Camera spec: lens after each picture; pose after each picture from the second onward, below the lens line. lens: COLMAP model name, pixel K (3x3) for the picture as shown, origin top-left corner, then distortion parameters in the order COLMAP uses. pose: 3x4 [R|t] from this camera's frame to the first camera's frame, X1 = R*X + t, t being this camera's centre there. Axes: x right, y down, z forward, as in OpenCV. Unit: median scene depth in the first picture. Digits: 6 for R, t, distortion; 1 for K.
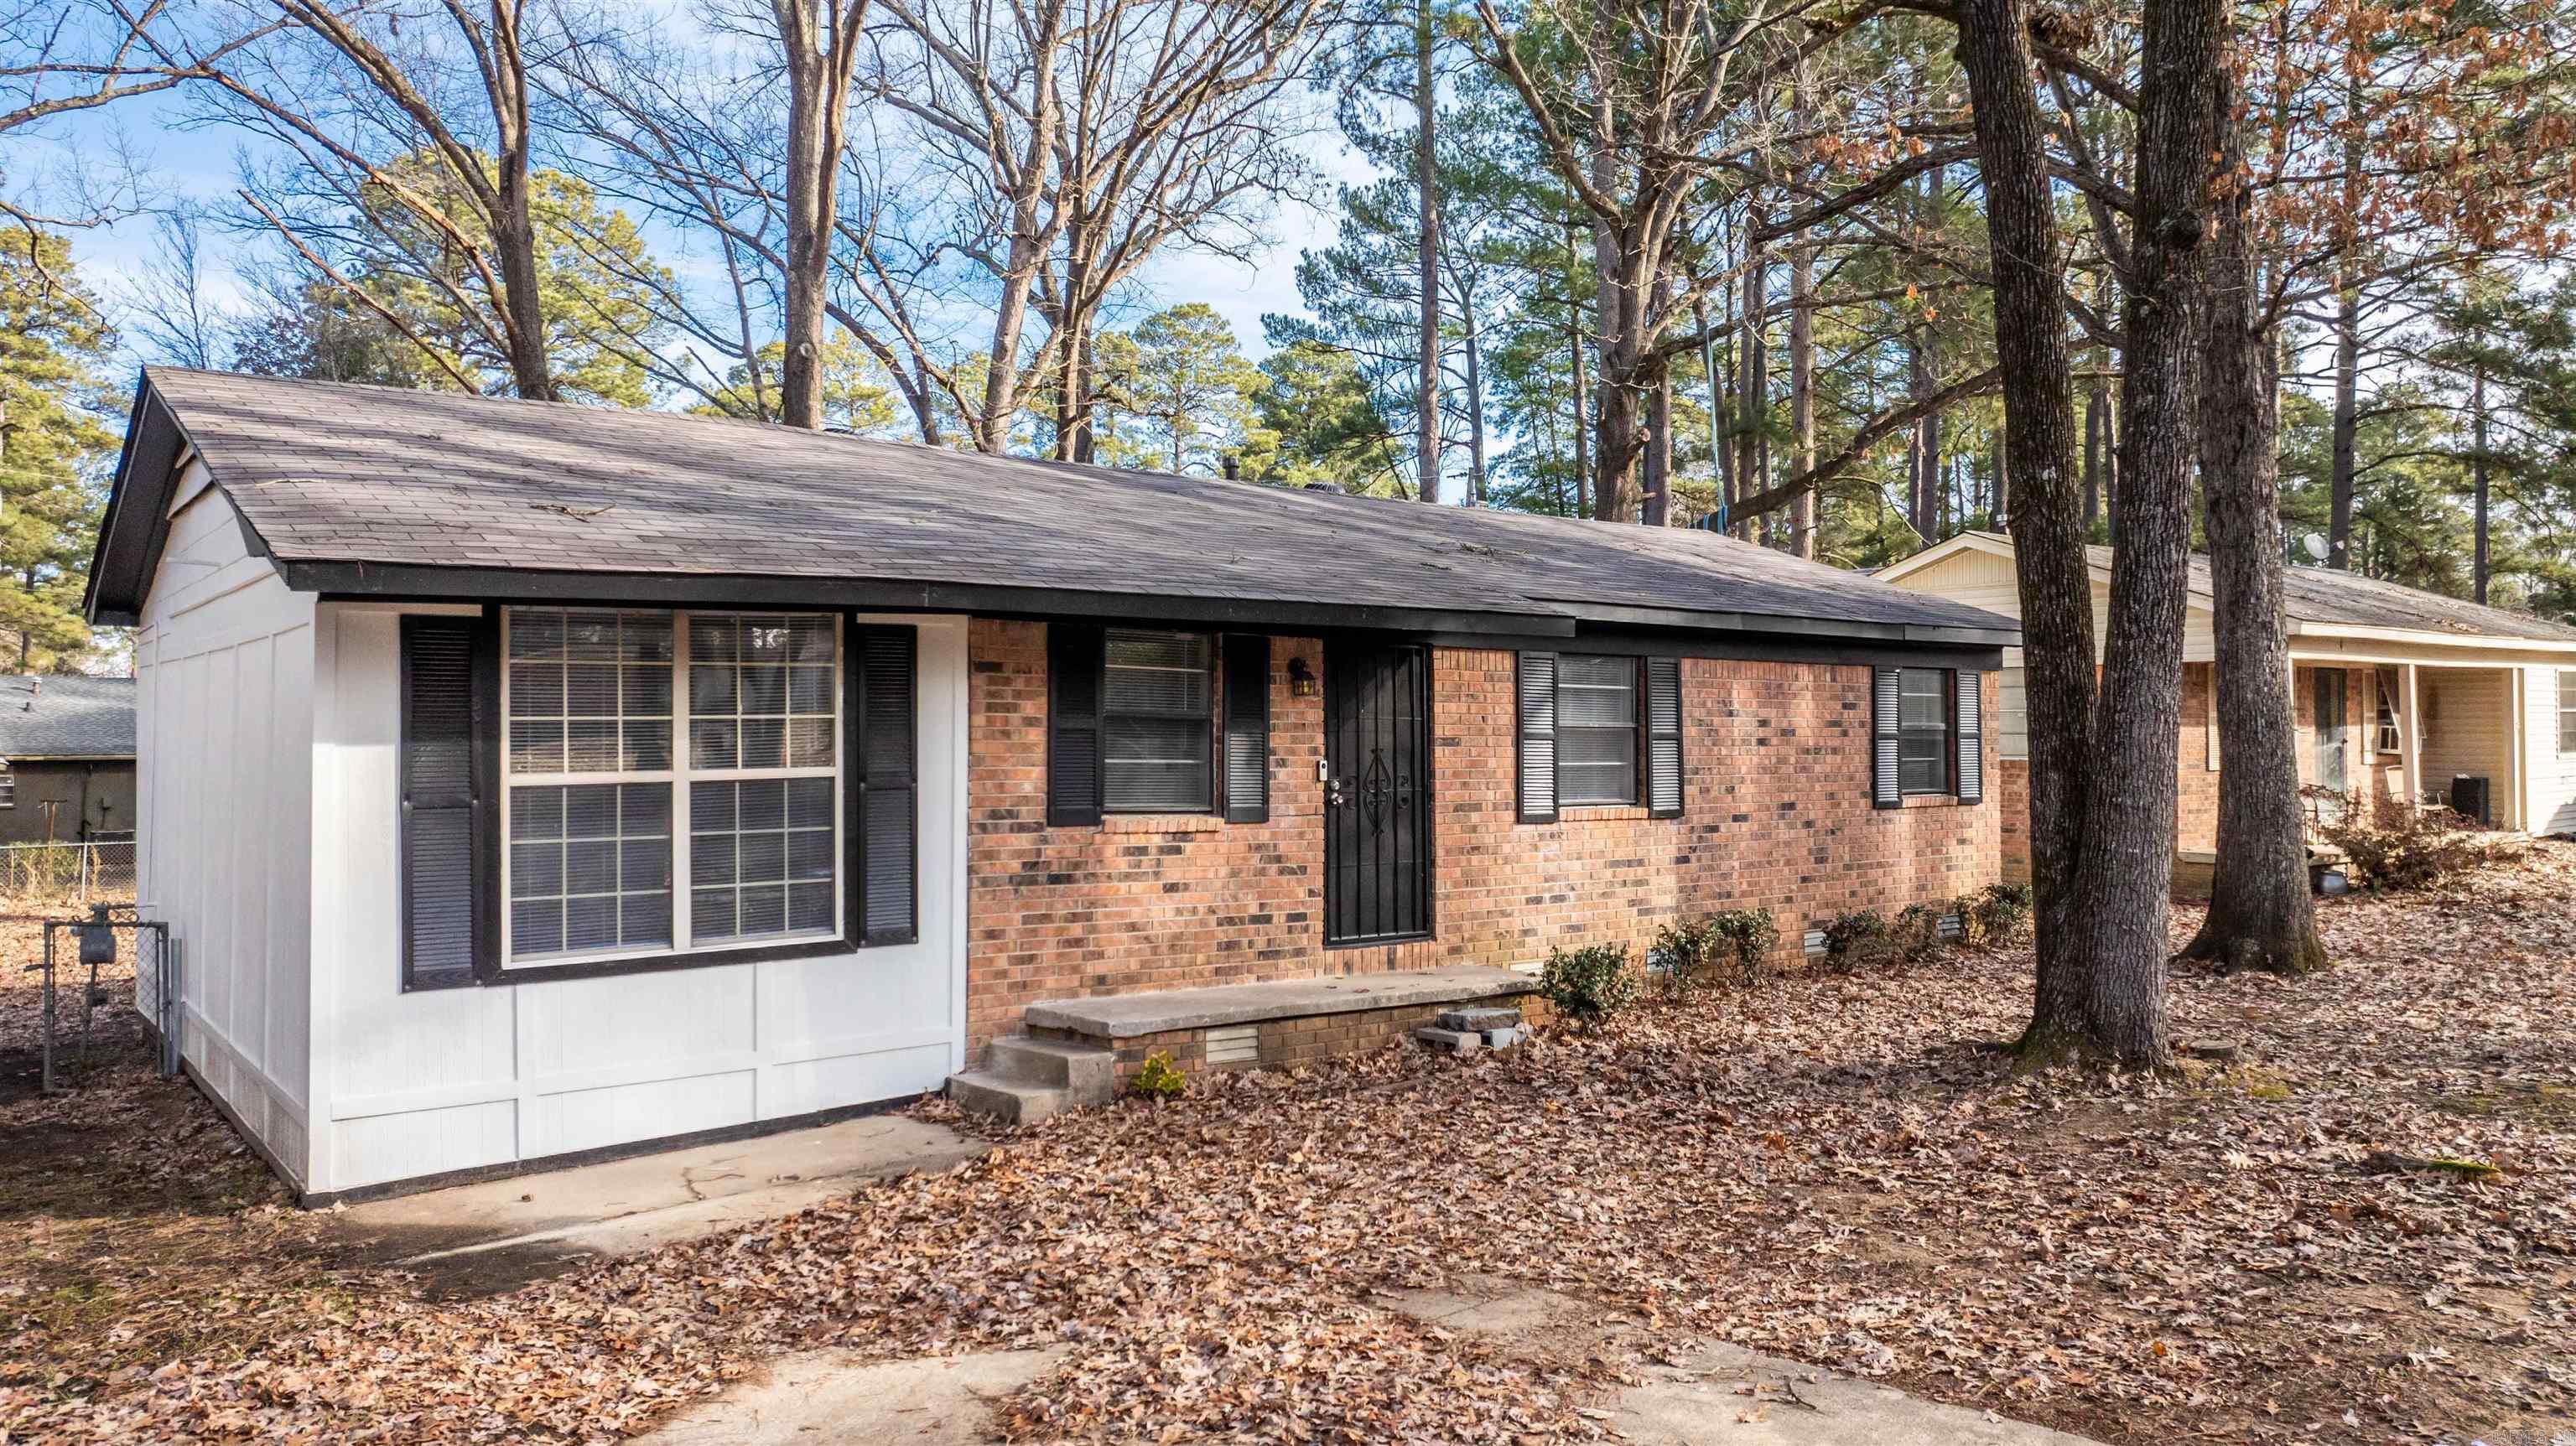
lens RADIAL K [[1877.2, 0, 1287.7], [0, 1877.2, 721.6], [0, 0, 1]] dist [-0.004884, 0.008608]
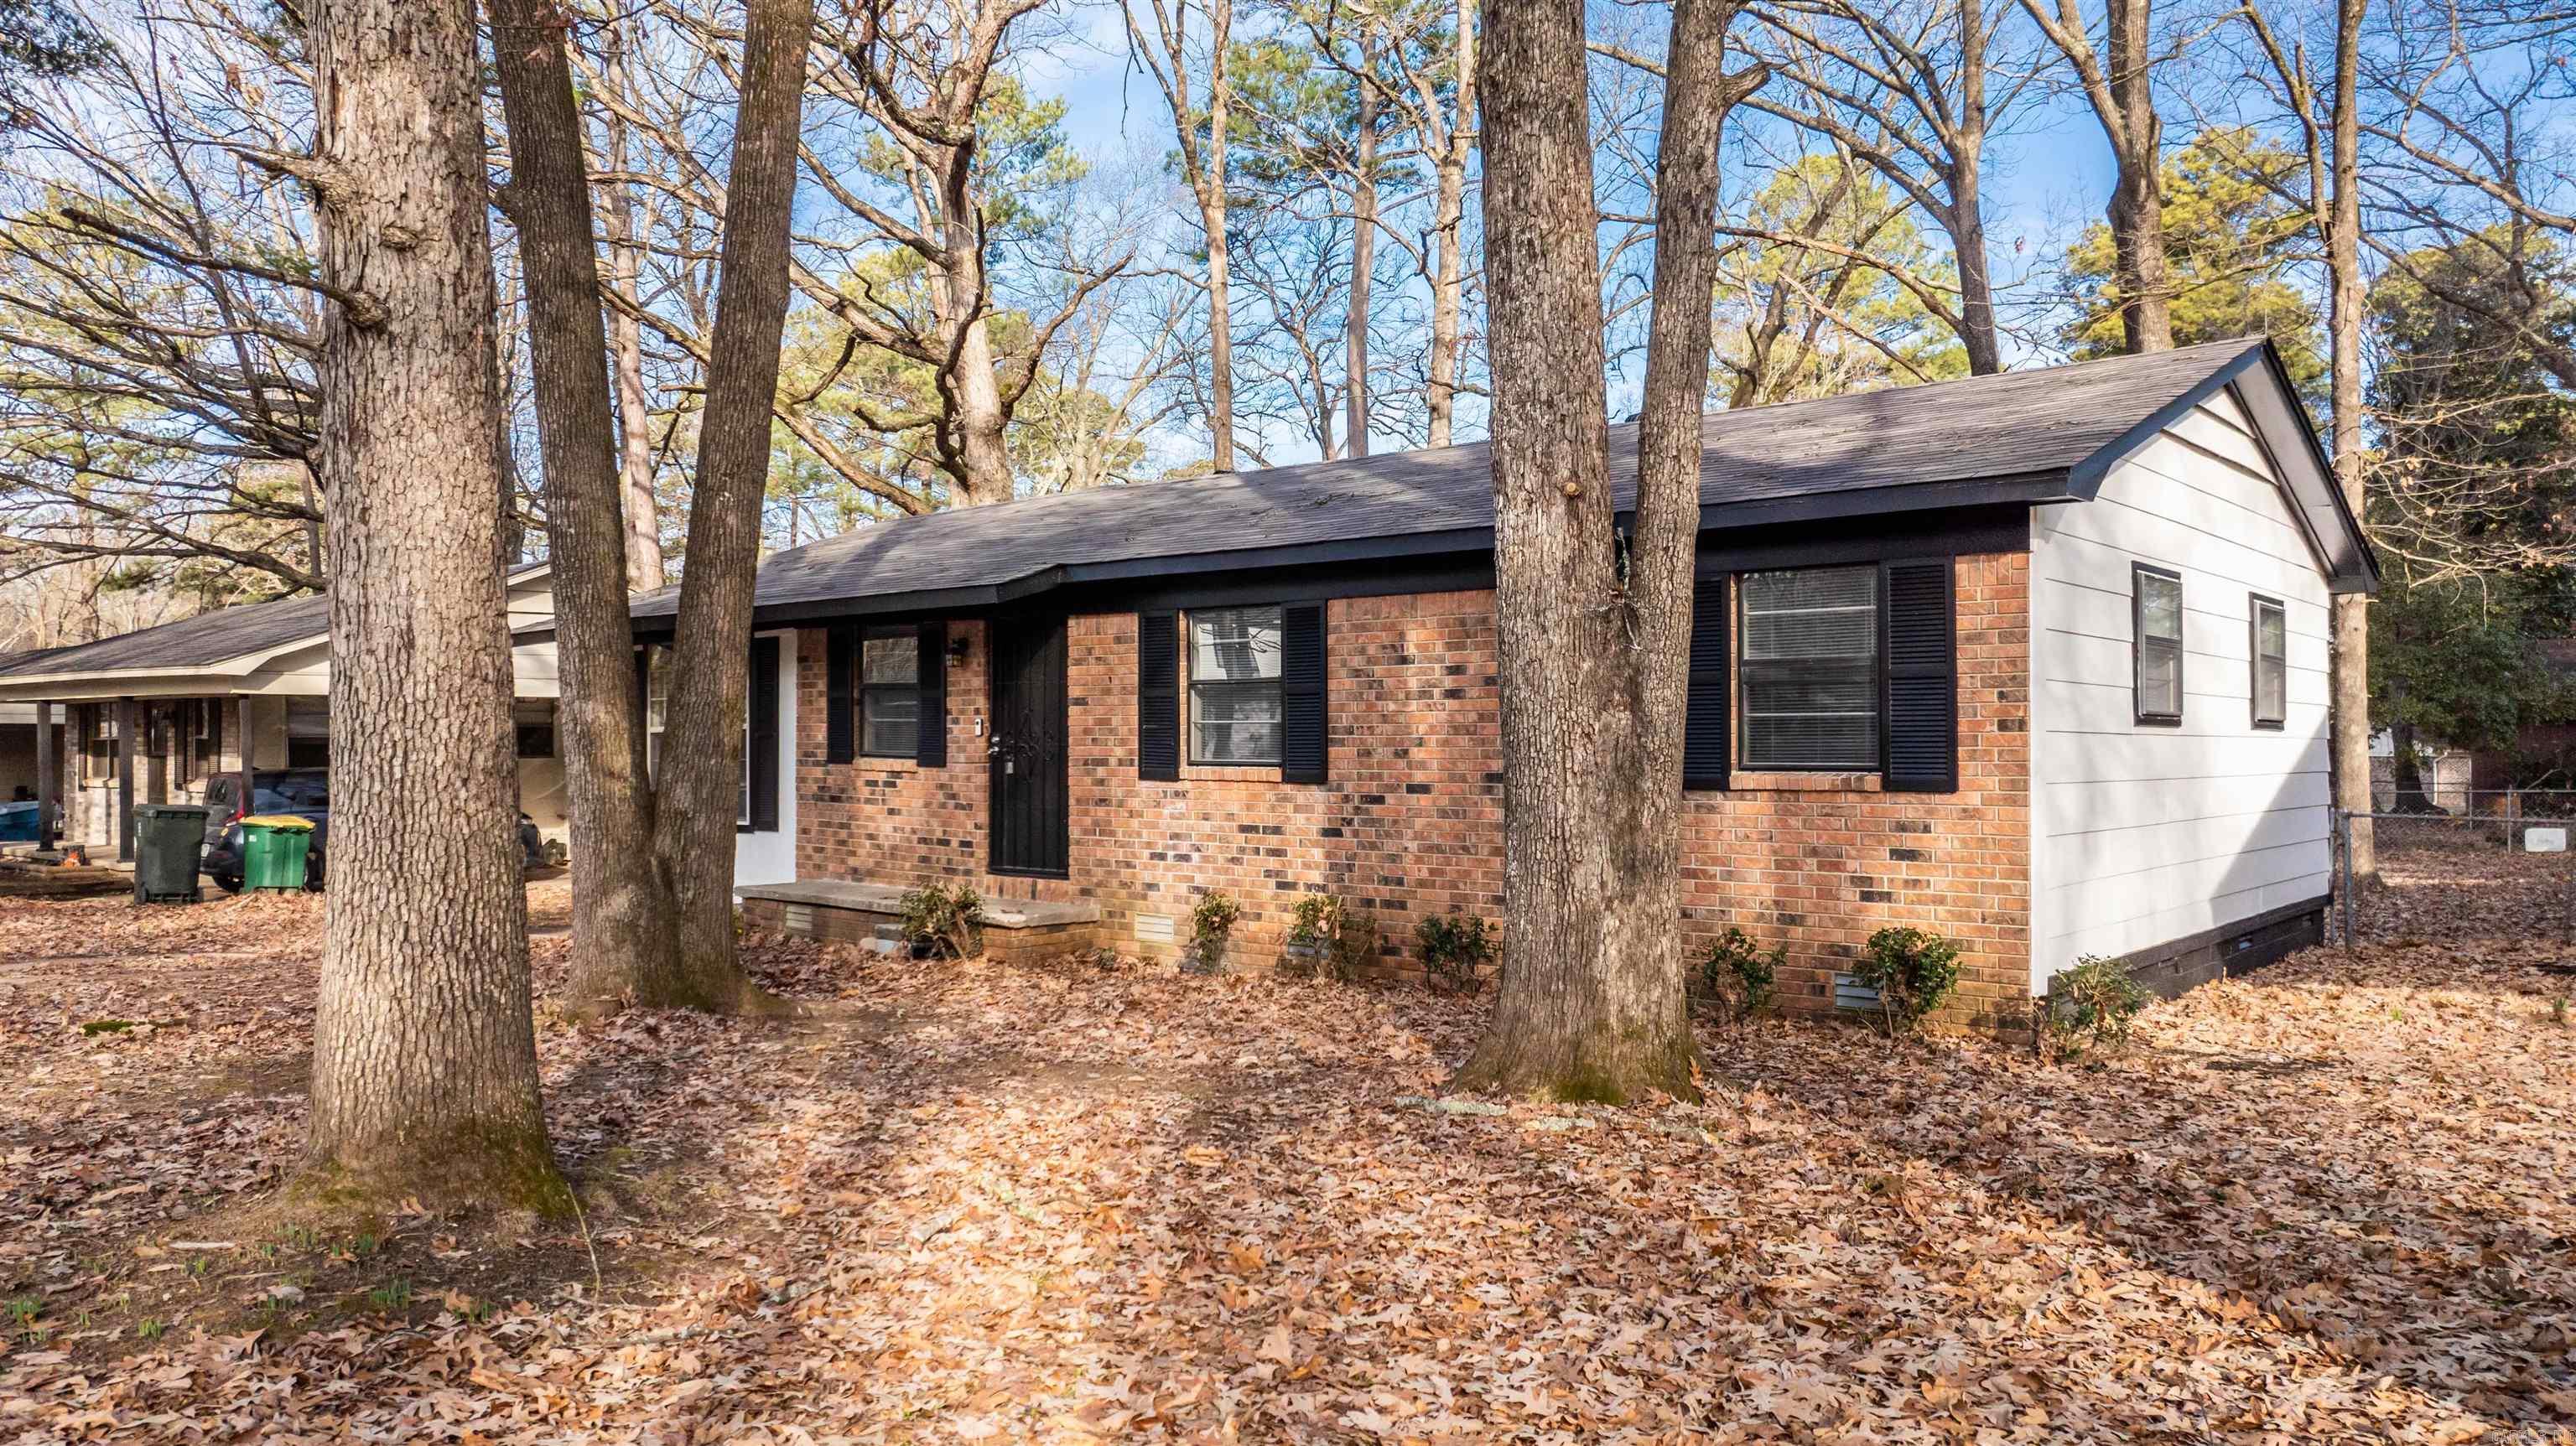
lens RADIAL K [[1877.2, 0, 1287.4], [0, 1877.2, 728.5], [0, 0, 1]] dist [-0.004884, 0.008608]
pose [[0.159503, -0.003183, -0.987192, 1.261093], [0.015448, 0.999880, -0.000728, 0.031036], [0.987077, -0.015134, 0.159533, 1.002610]]
